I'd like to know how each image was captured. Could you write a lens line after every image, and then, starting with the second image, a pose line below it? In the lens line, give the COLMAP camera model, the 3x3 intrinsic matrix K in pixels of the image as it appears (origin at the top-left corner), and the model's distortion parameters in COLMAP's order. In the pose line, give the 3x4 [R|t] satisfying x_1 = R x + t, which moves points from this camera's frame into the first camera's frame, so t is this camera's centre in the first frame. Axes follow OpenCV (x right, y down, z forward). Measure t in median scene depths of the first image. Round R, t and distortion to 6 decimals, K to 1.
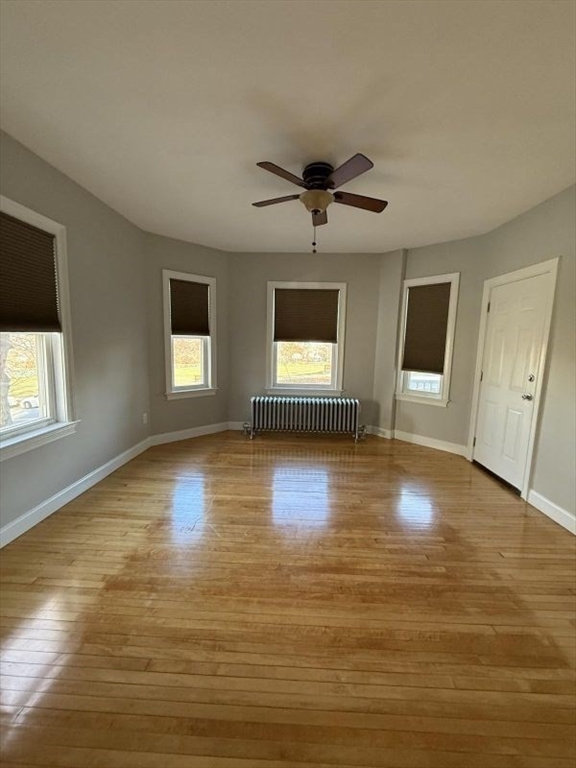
lens RADIAL K [[304.5, 0, 287.4], [0, 304.5, 381.6], [0, 0, 1]] dist [0.000159, -0.000073]
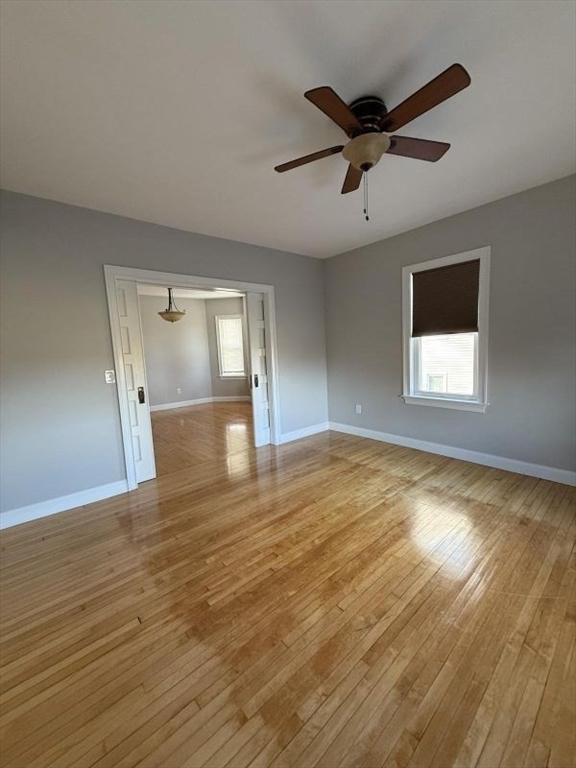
lens RADIAL K [[304.5, 0, 287.4], [0, 304.5, 381.6], [0, 0, 1]] dist [0.000159, -0.000073]
pose [[-0.735166, 0.085138, -0.672519, 0.863759], [-0.062095, 0.979453, 0.191874, -0.177289], [0.675037, 0.182820, -0.714774, 1.632345]]
